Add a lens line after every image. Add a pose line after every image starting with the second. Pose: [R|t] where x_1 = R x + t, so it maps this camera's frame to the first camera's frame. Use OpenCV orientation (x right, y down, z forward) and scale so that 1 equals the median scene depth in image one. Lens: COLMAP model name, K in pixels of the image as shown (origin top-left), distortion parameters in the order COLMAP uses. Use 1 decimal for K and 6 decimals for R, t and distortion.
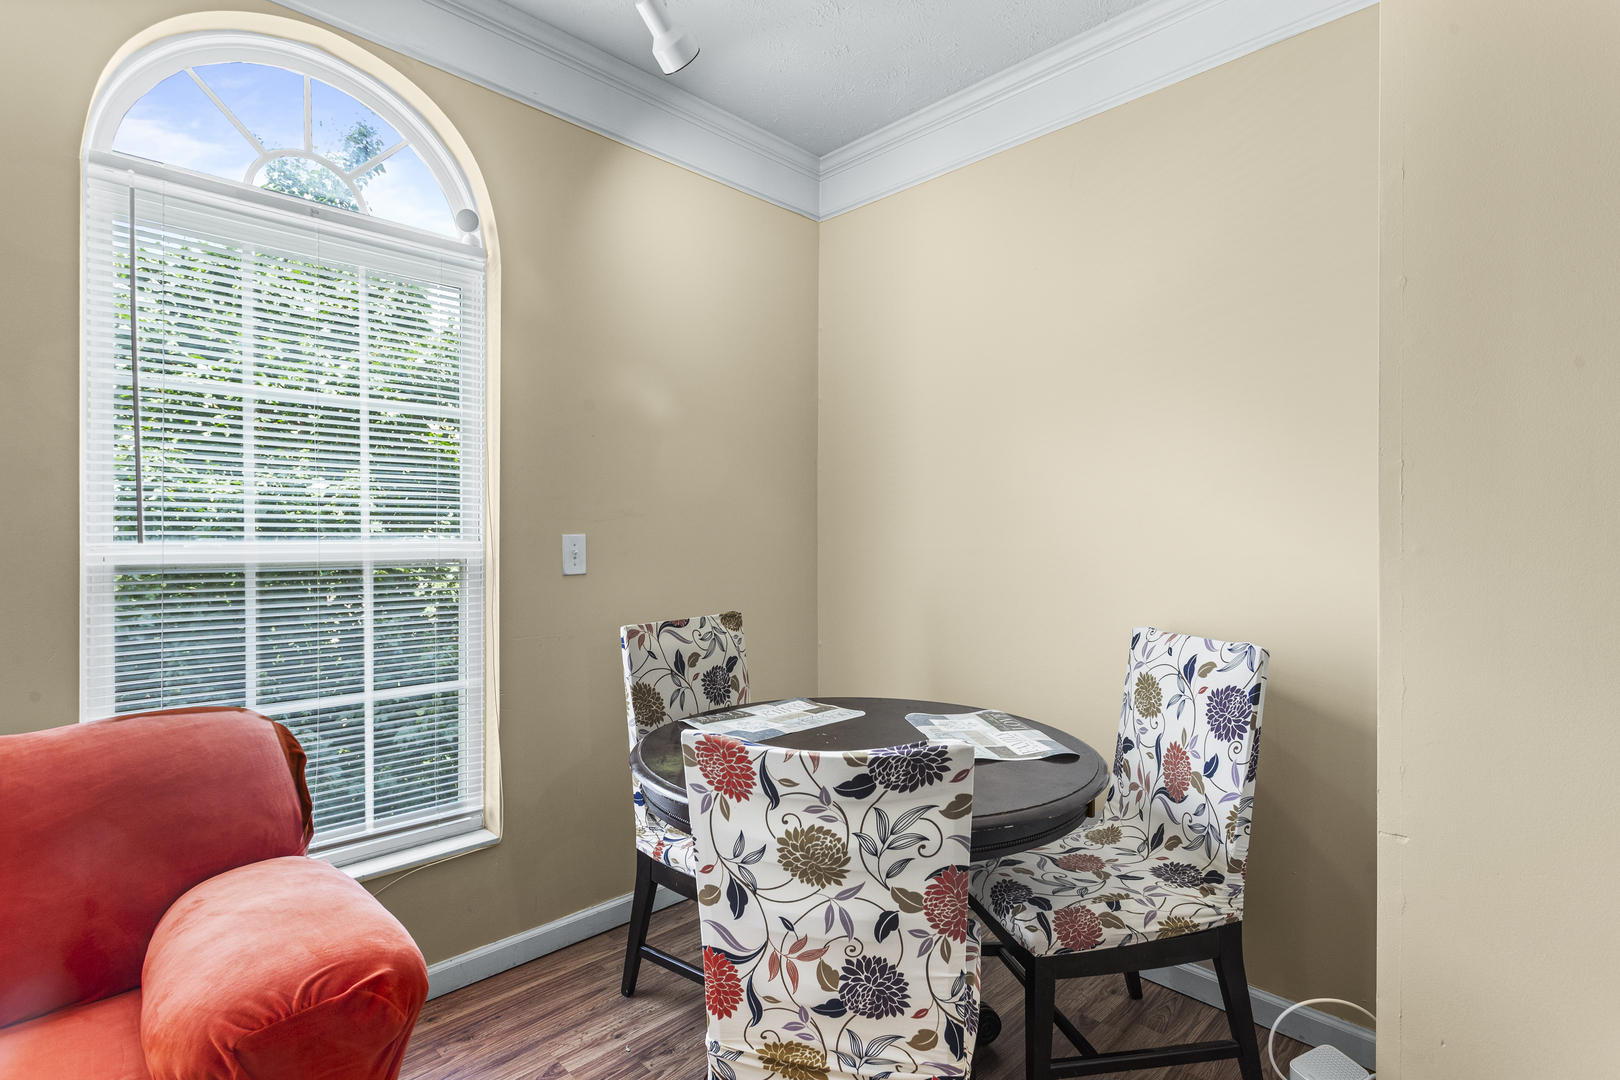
lens RADIAL K [[790.1, 0, 799.4], [0, 790.1, 536.9], [0, 0, 1]] dist [0.001669, 0.001039]
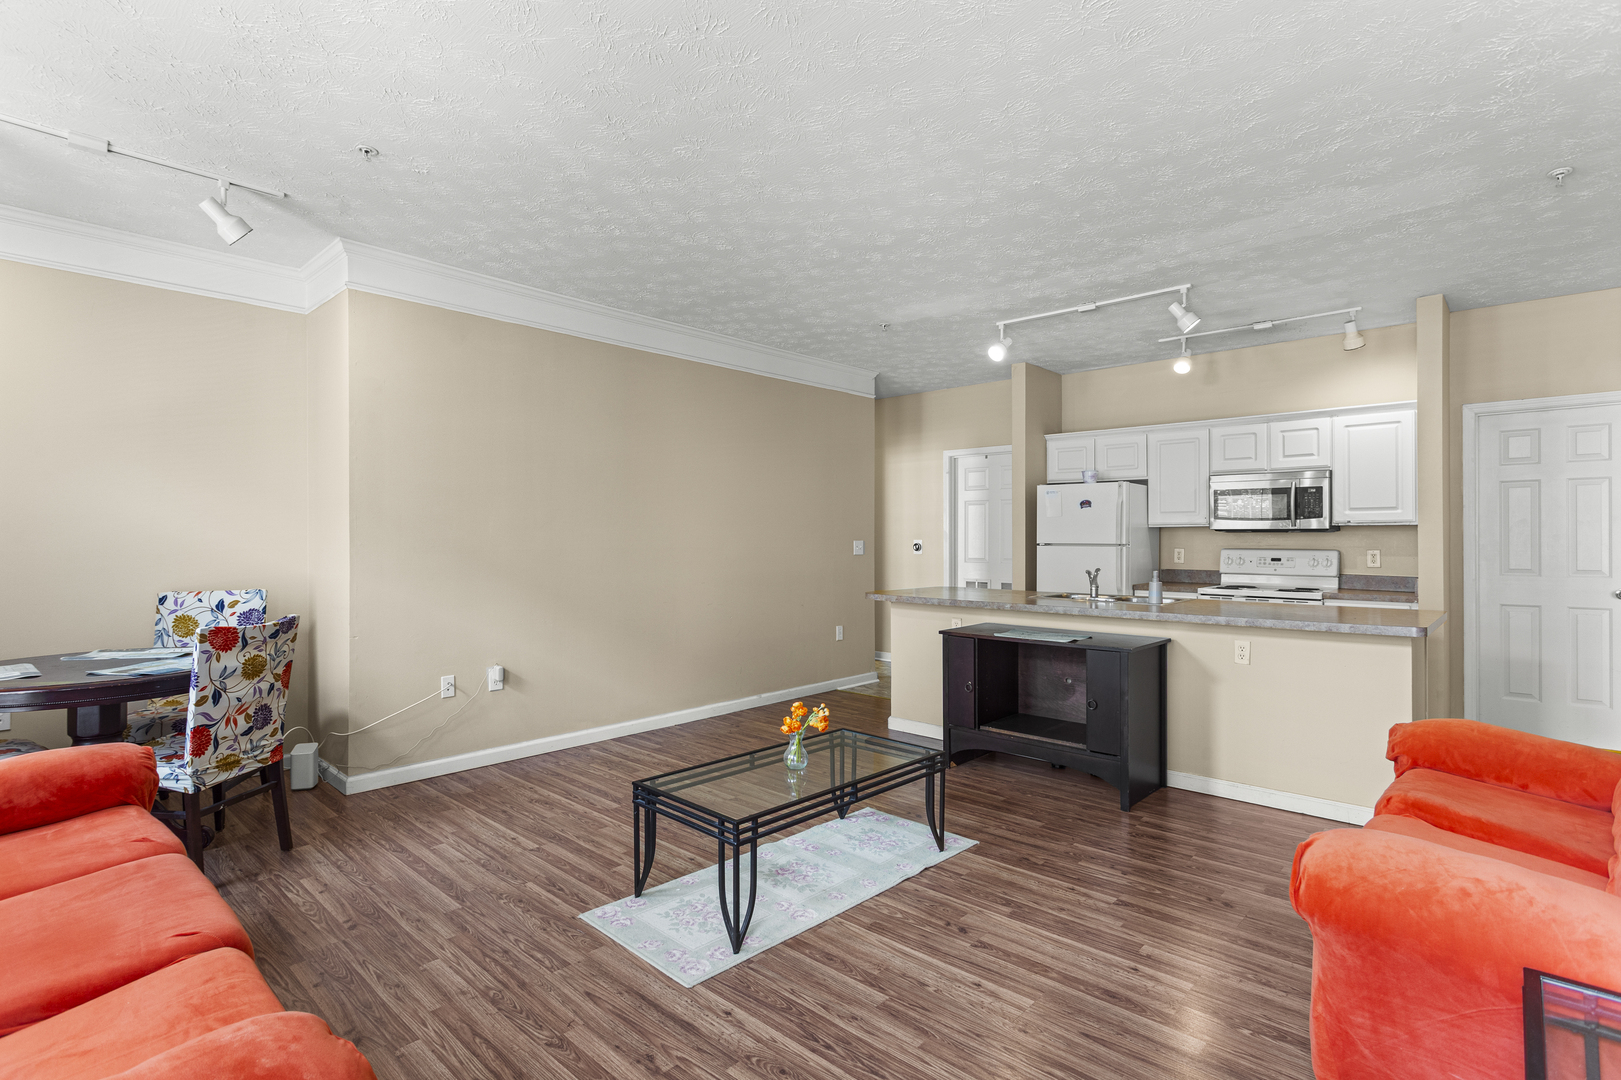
lens RADIAL K [[785.3, 0, 802.1], [0, 785.3, 536.9], [0, 0, 1]] dist [0.002748, -0.000272]
pose [[-0.050256, -0.001147, 0.998736, -2.473085], [0.003114, 0.999994, 0.001305, -0.014636], [-0.998732, 0.003175, -0.050252, -0.611668]]
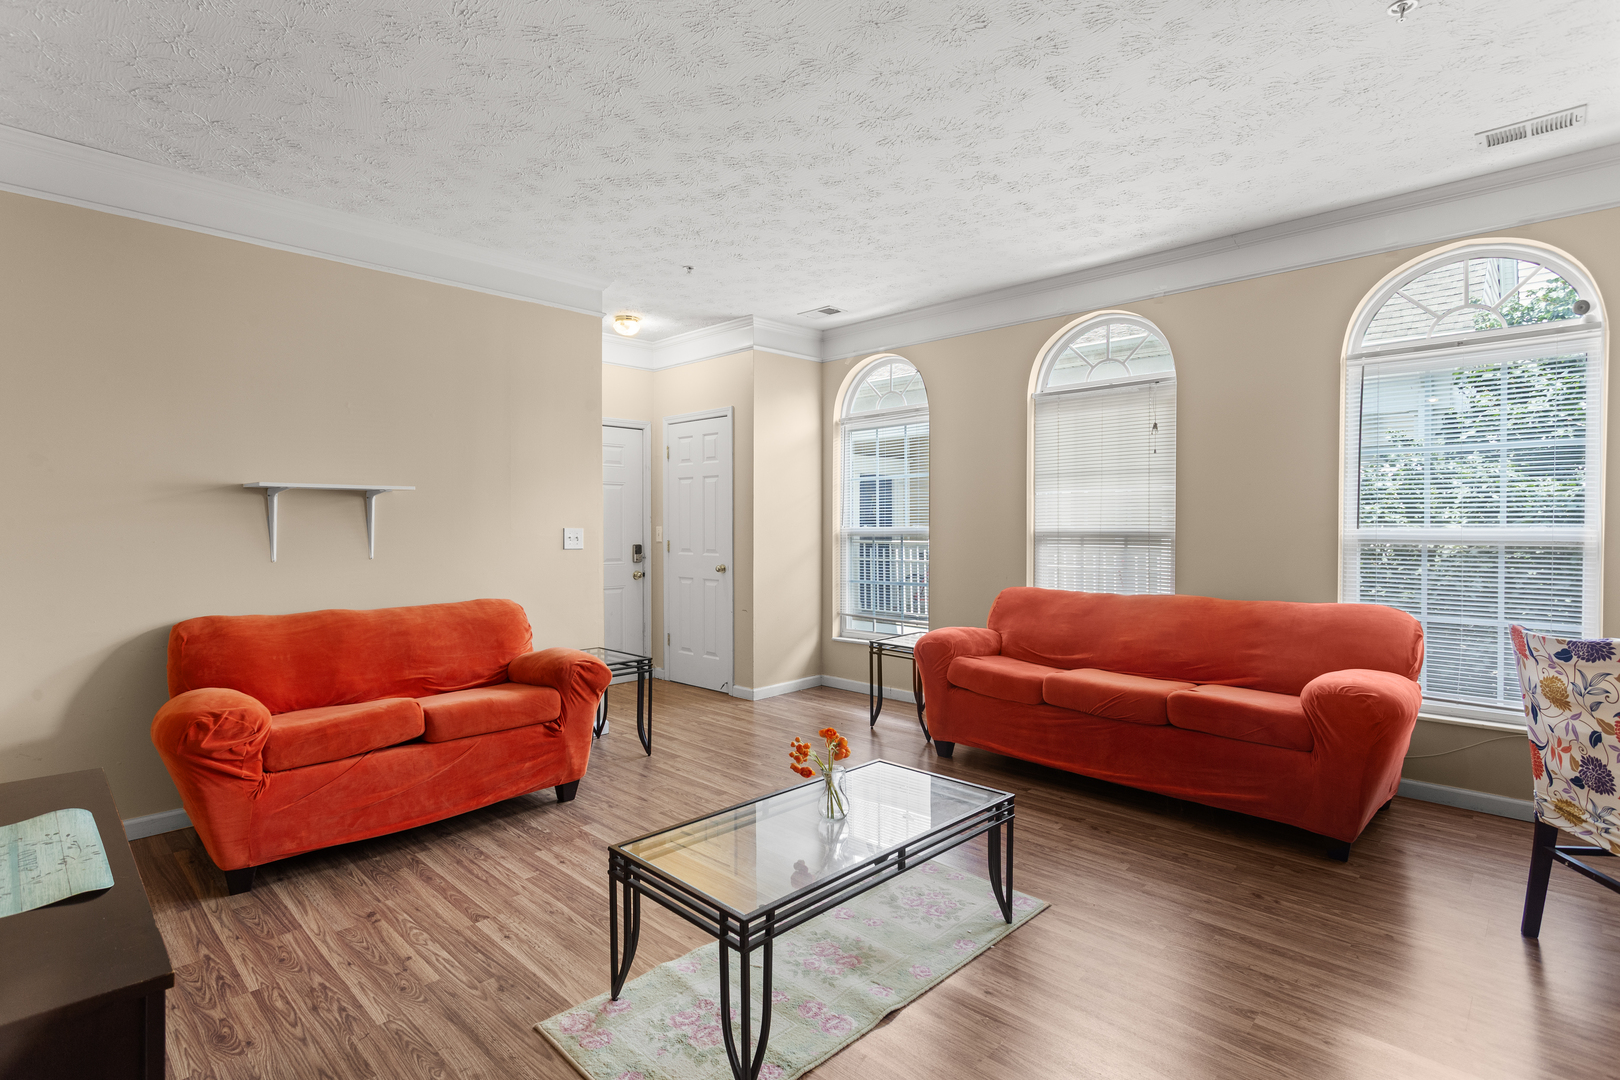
lens RADIAL K [[784.8, 0, 801.6], [0, 784.8, 536.9], [0, 0, 1]] dist [0.002748, -0.000272]
pose [[0.030255, 0.014366, -0.999439, 1.770042], [-0.001134, 0.999897, 0.014338, 0.000791], [0.999542, 0.000699, 0.030268, -0.844149]]
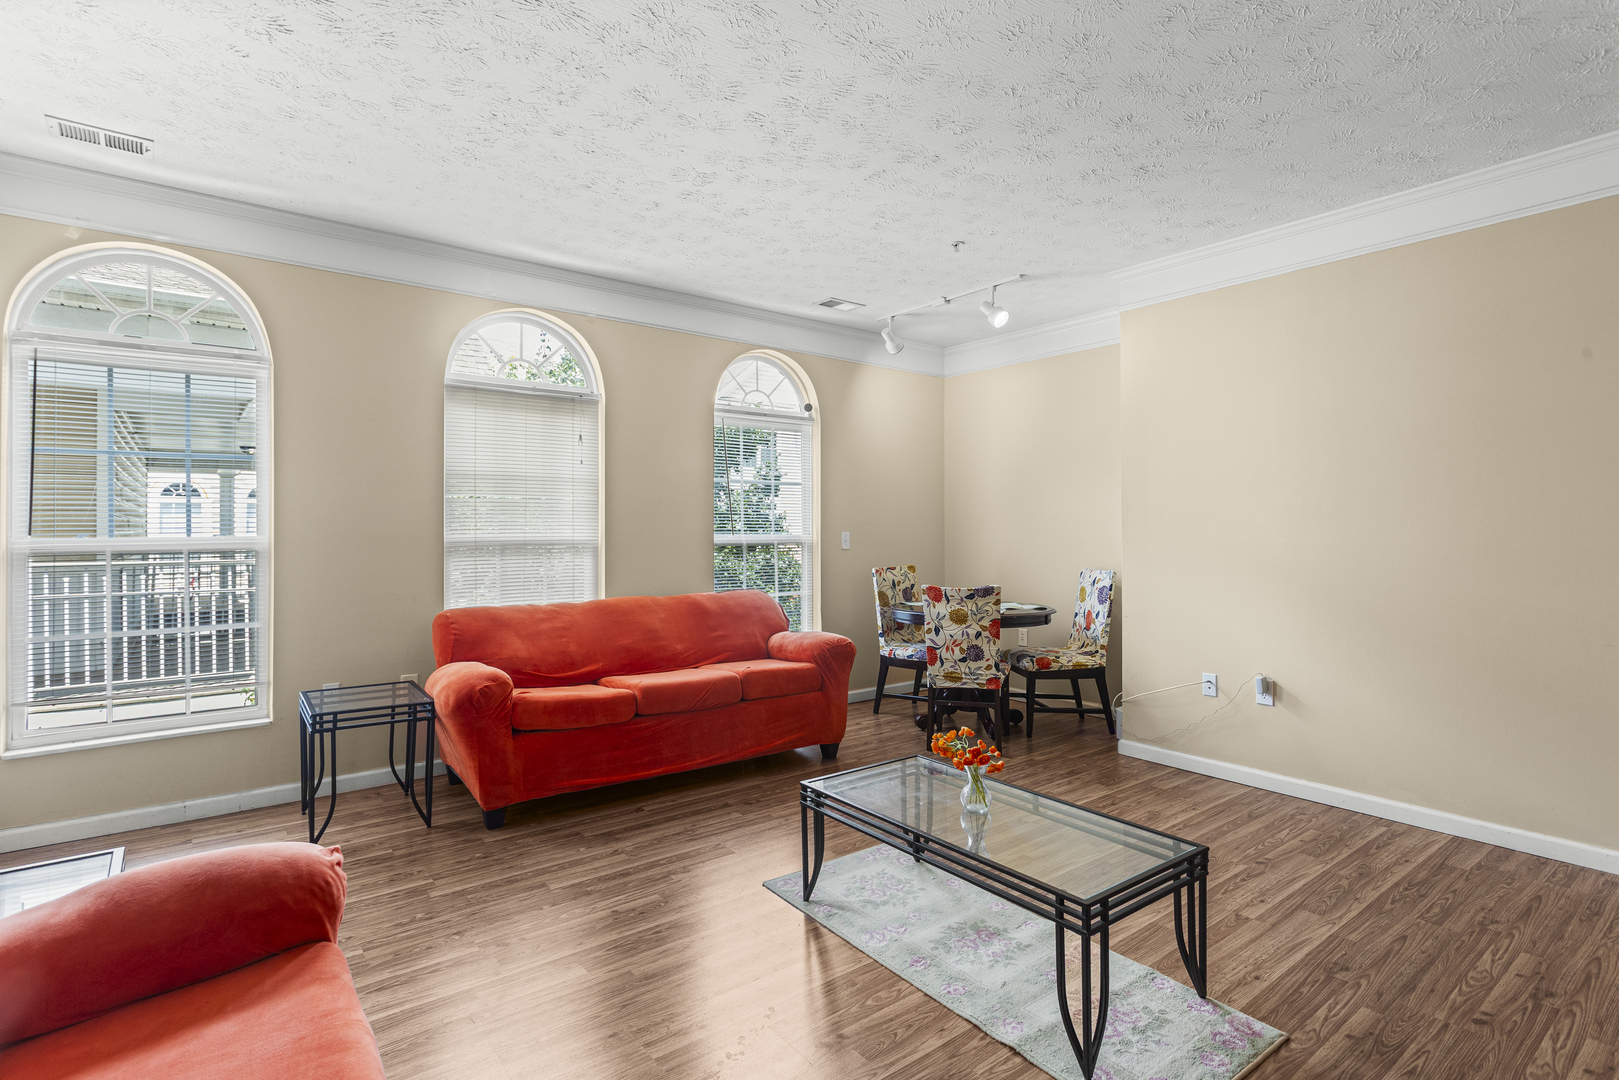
lens RADIAL K [[793.4, 0, 805.0], [0, 793.4, 528.3], [0, 0, 1]] dist [0.001901, 0.000262]
pose [[0.993862, -0.004065, -0.110551, -0.277708], [0.003244, 0.999966, -0.007605, 0.005326], [0.110578, 0.007200, 0.993841, -2.729189]]
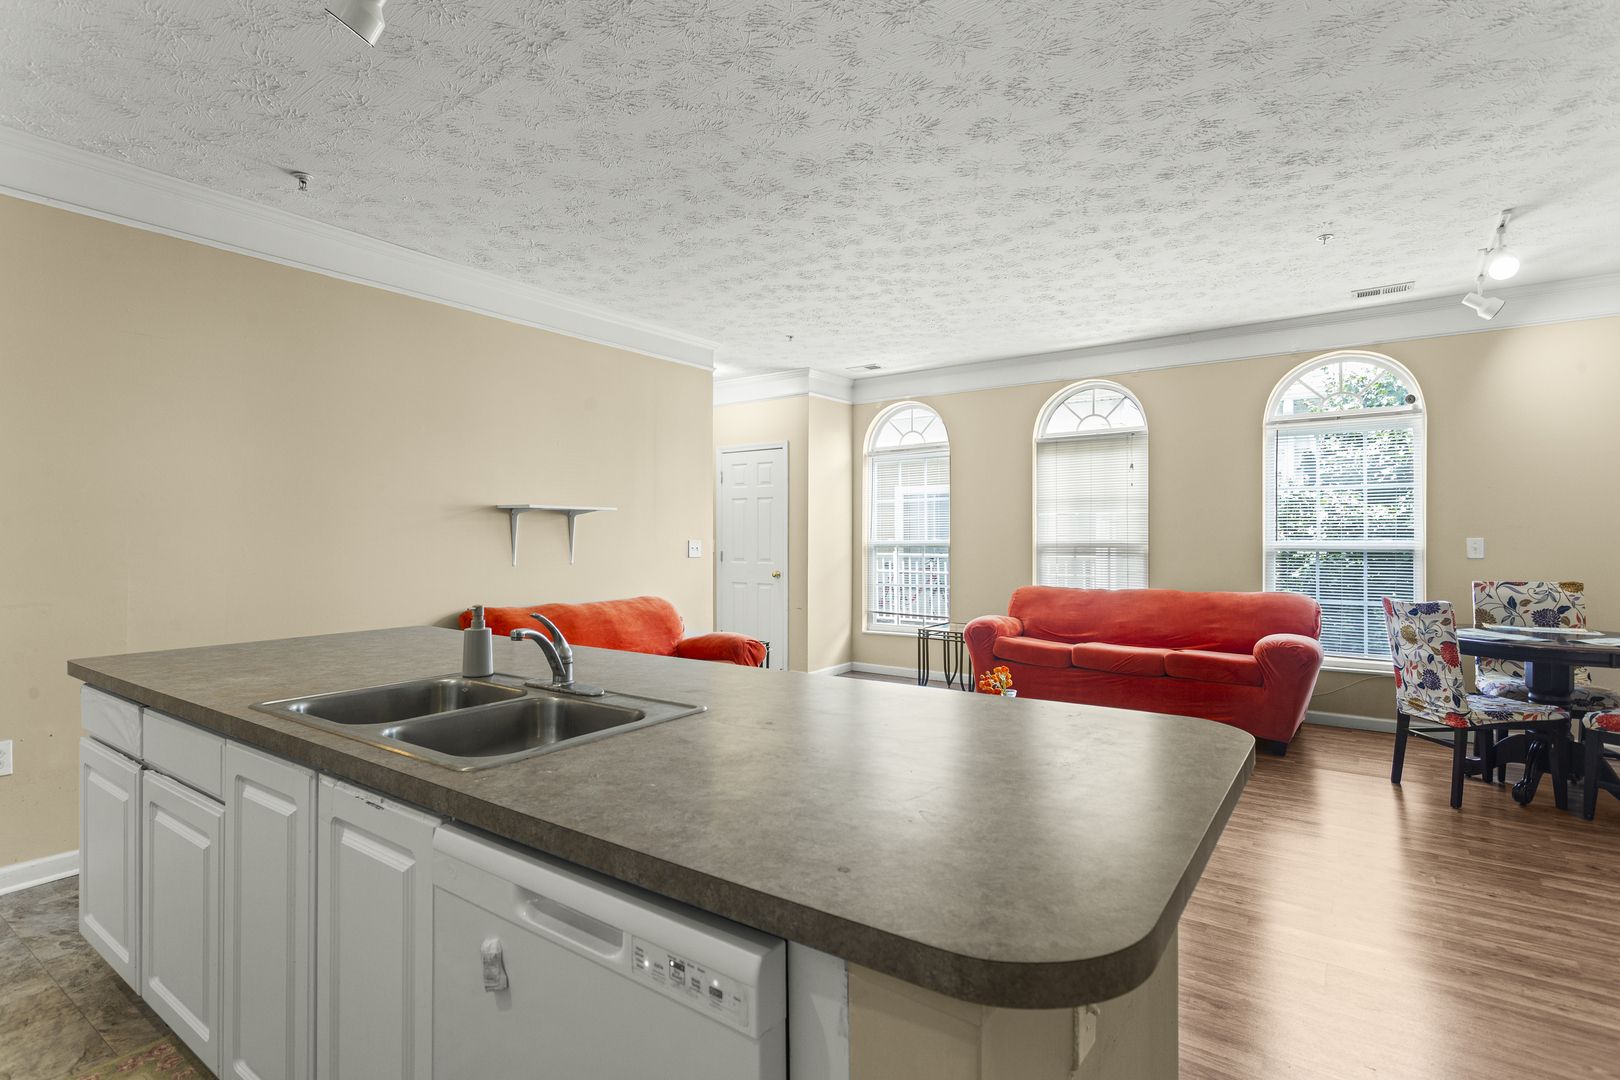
lens RADIAL K [[790.1, 0, 799.4], [0, 790.1, 536.9], [0, 0, 1]] dist [0.001669, 0.001039]
pose [[0.173613, -0.004004, -0.984806, 2.708622], [-0.002070, 0.999988, -0.004431, 0.012508], [0.984812, 0.002808, 0.173603, -2.001888]]
